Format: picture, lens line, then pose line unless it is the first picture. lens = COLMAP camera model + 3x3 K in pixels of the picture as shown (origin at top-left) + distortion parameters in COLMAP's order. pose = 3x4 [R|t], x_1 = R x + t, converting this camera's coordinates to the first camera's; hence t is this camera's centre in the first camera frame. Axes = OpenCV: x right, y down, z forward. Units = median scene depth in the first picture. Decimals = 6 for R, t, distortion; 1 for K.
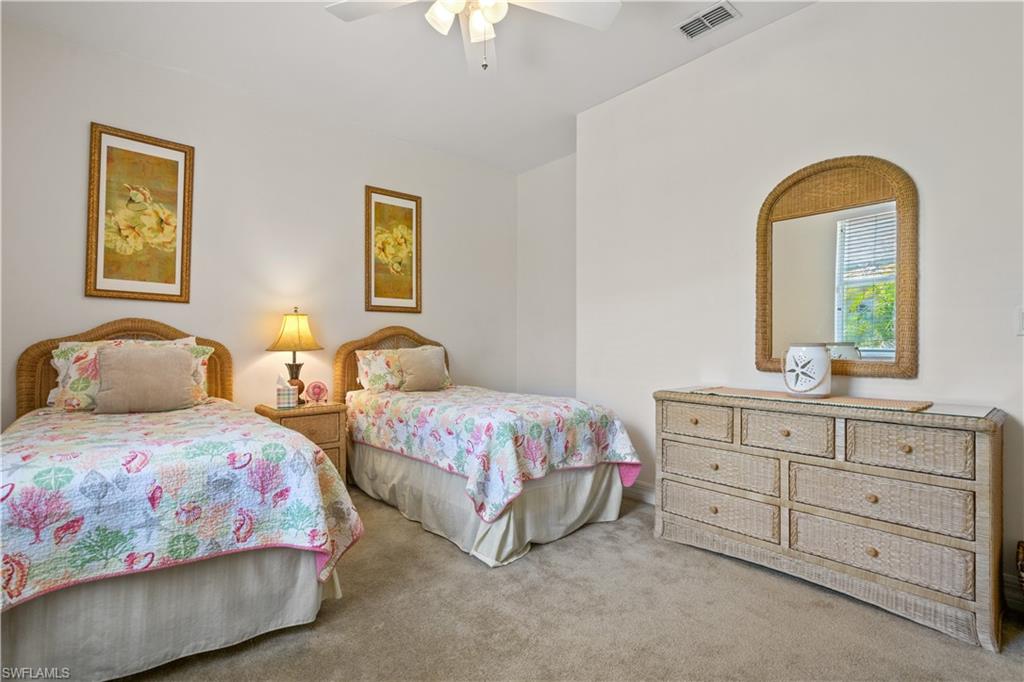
lens RADIAL K [[490.8, 0, 514.4], [0, 490.8, 329.4], [0, 0, 1]] dist [0.000739, 0.000993]
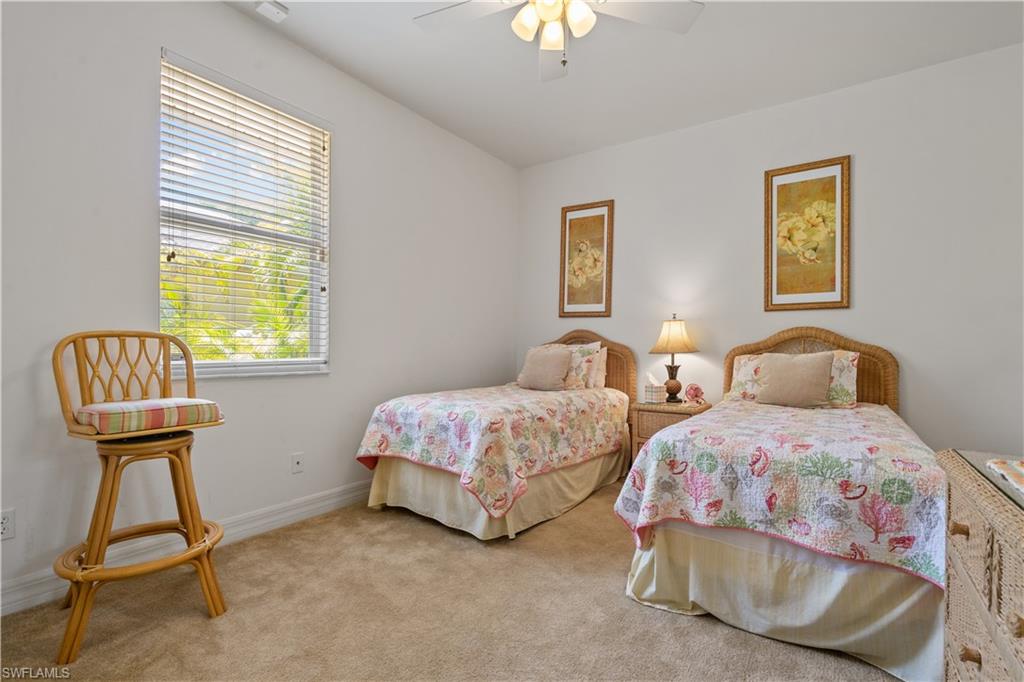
lens RADIAL K [[471.9, 0, 516.2], [0, 471.9, 340.8], [0, 0, 1]] dist [-0.003930, 0.001313]
pose [[0.244116, -0.013183, -0.969656, 0.577550], [0.020207, 0.999760, -0.008505, 0.019806], [0.969535, -0.017518, 0.244324, 0.473001]]
